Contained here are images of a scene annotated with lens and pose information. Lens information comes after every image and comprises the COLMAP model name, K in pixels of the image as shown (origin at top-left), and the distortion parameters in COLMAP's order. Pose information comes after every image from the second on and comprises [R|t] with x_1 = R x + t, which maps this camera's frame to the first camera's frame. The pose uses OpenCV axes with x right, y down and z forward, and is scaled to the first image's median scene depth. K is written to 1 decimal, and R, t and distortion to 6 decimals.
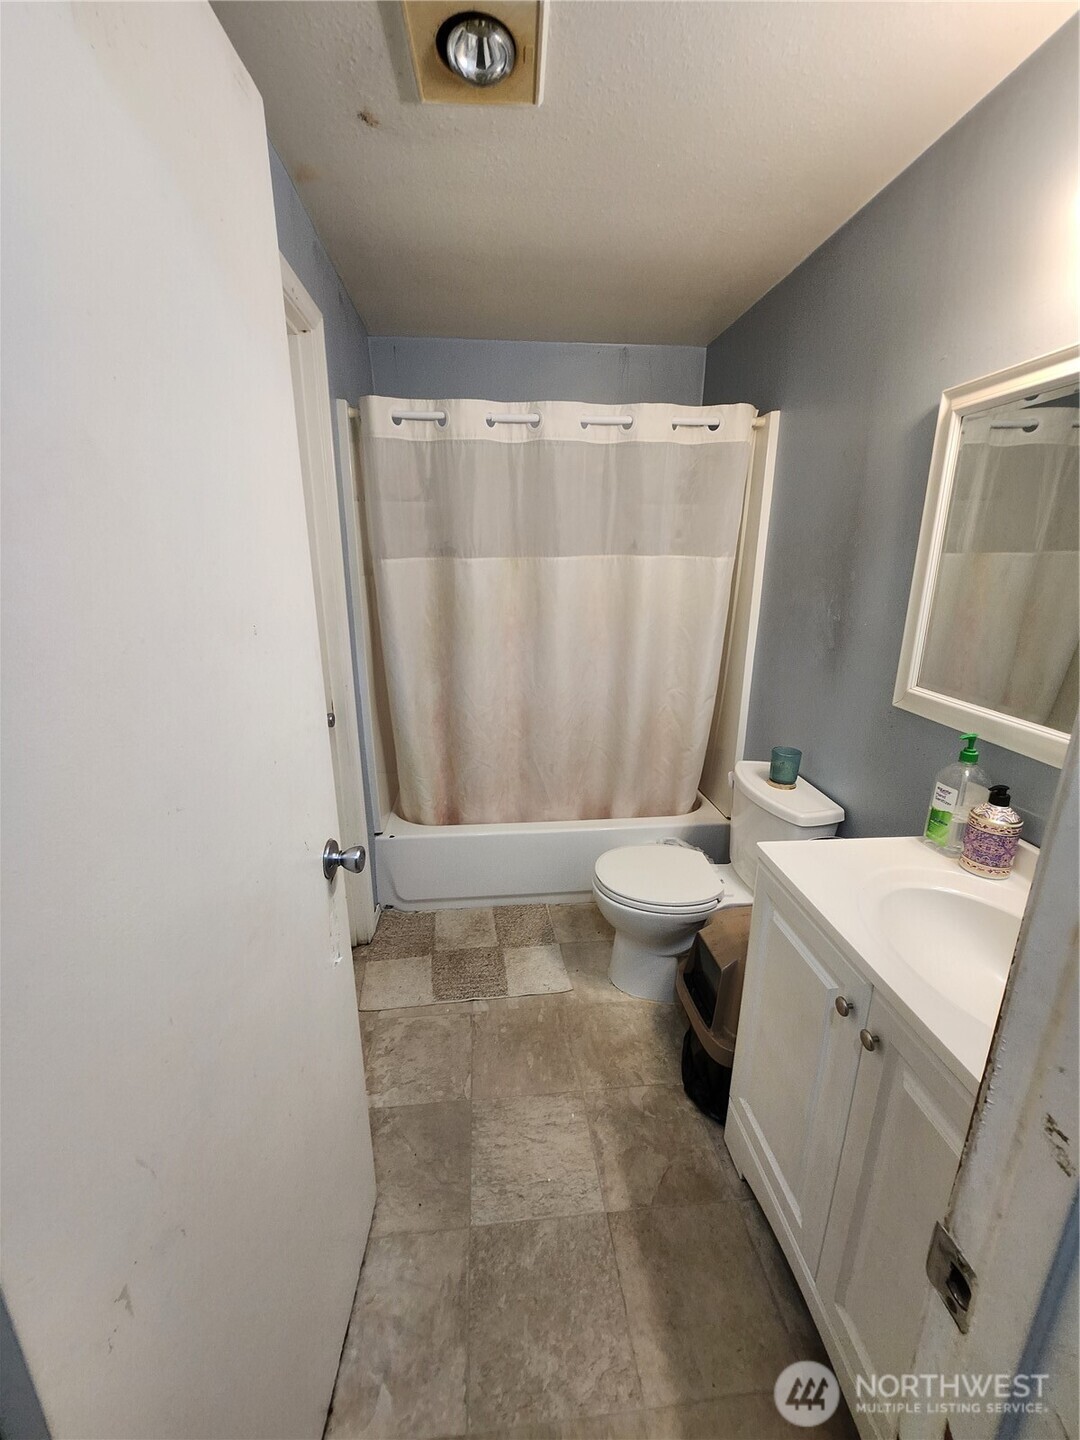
lens RADIAL K [[568.4, 0, 534.2], [0, 568.4, 708.7], [0, 0, 1]] dist [-0.003402, 0.002150]
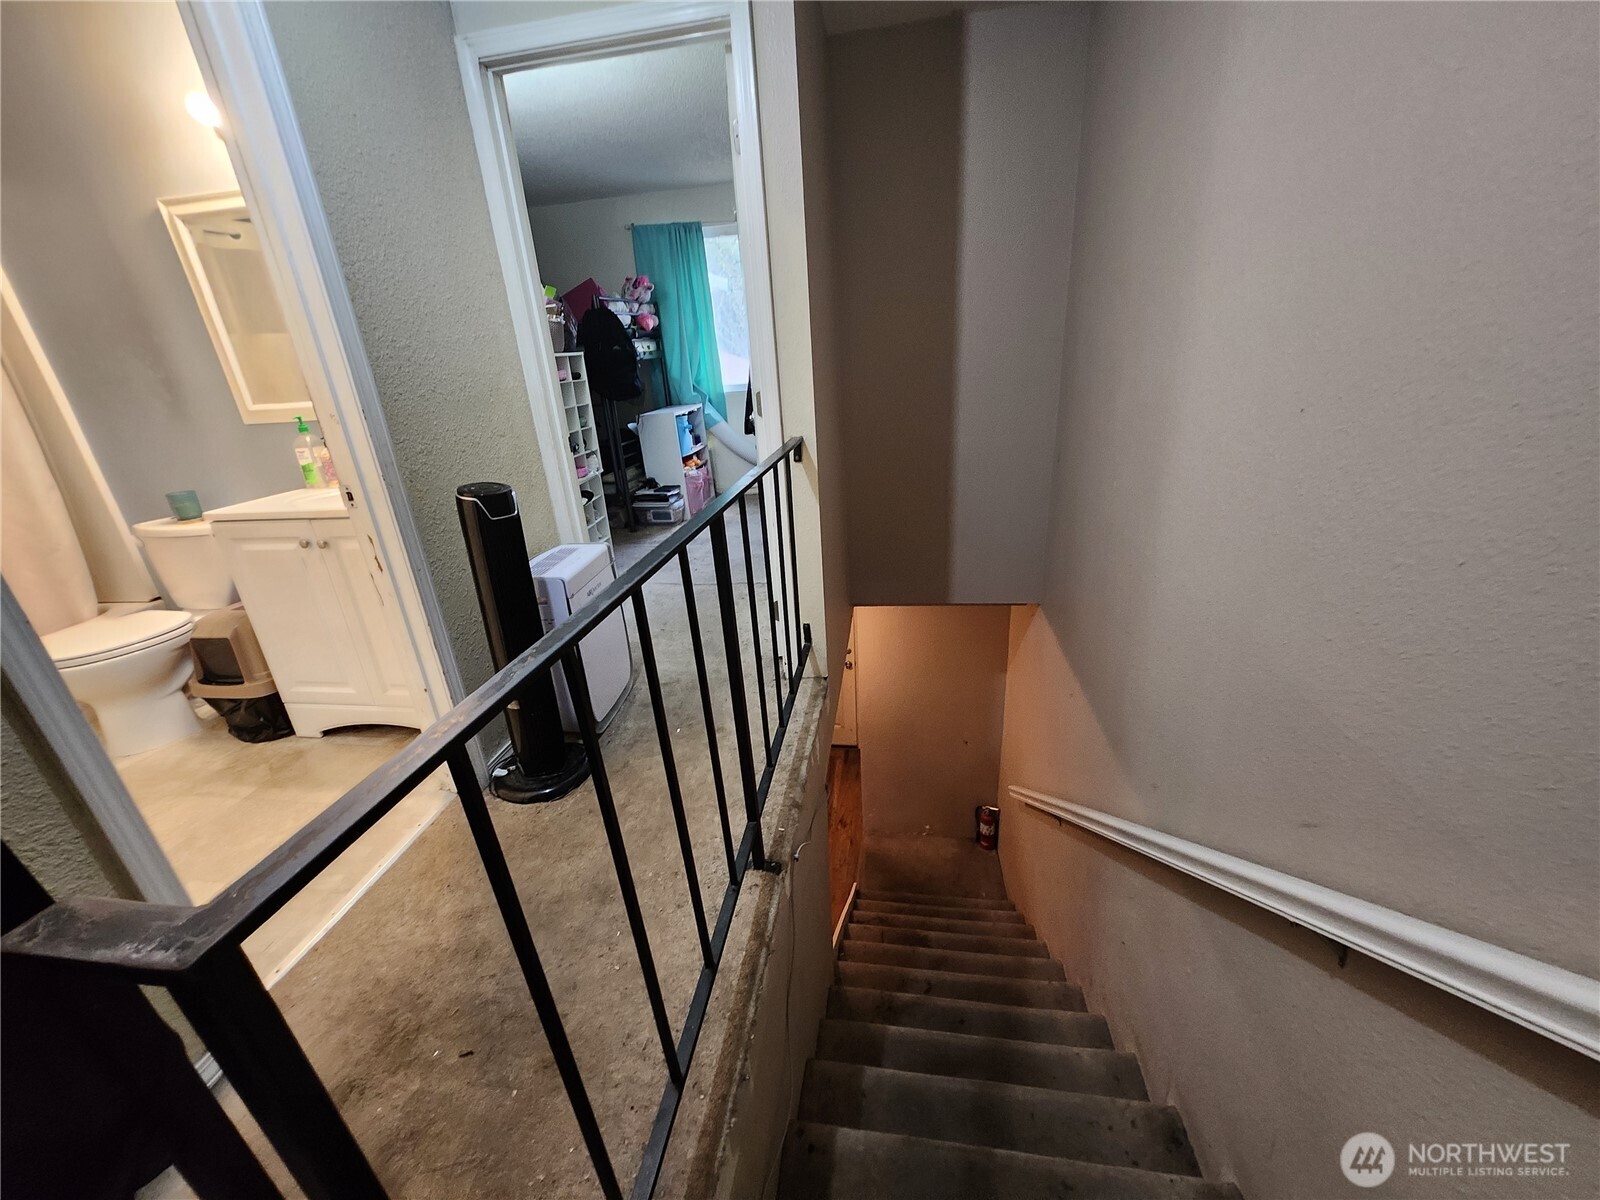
lens RADIAL K [[631.6, 0, 790.3], [0, 631.6, 607.3], [0, 0, 1]] dist [-0.003402, 0.002150]
pose [[0.254860, -0.380109, 0.889136, -0.616912], [0.316333, 0.901680, 0.294799, 0.370369], [-0.913772, 0.206130, 0.350044, -0.735054]]
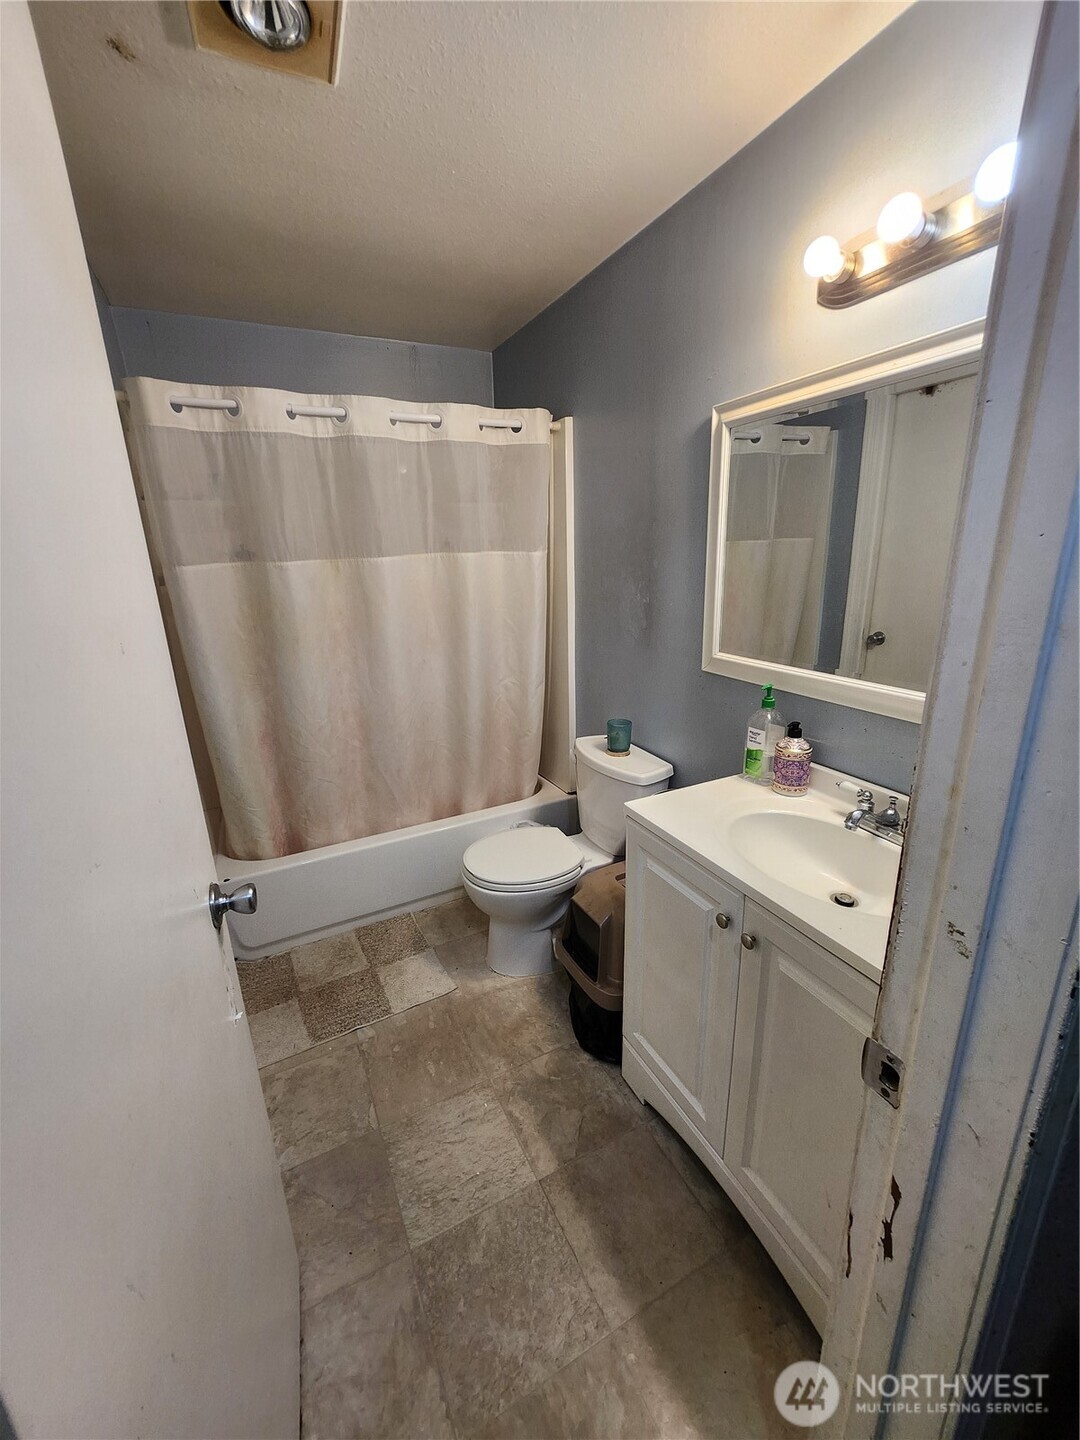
lens RADIAL K [[570.3, 0, 535.0], [0, 570.3, 710.8], [0, 0, 1]] dist [-0.001641, 0.001947]
pose [[0.932720, -0.127079, 0.337467, -0.102956], [0.126453, 0.991684, 0.023934, 0.004990], [-0.337702, 0.020350, 0.941033, -0.001425]]
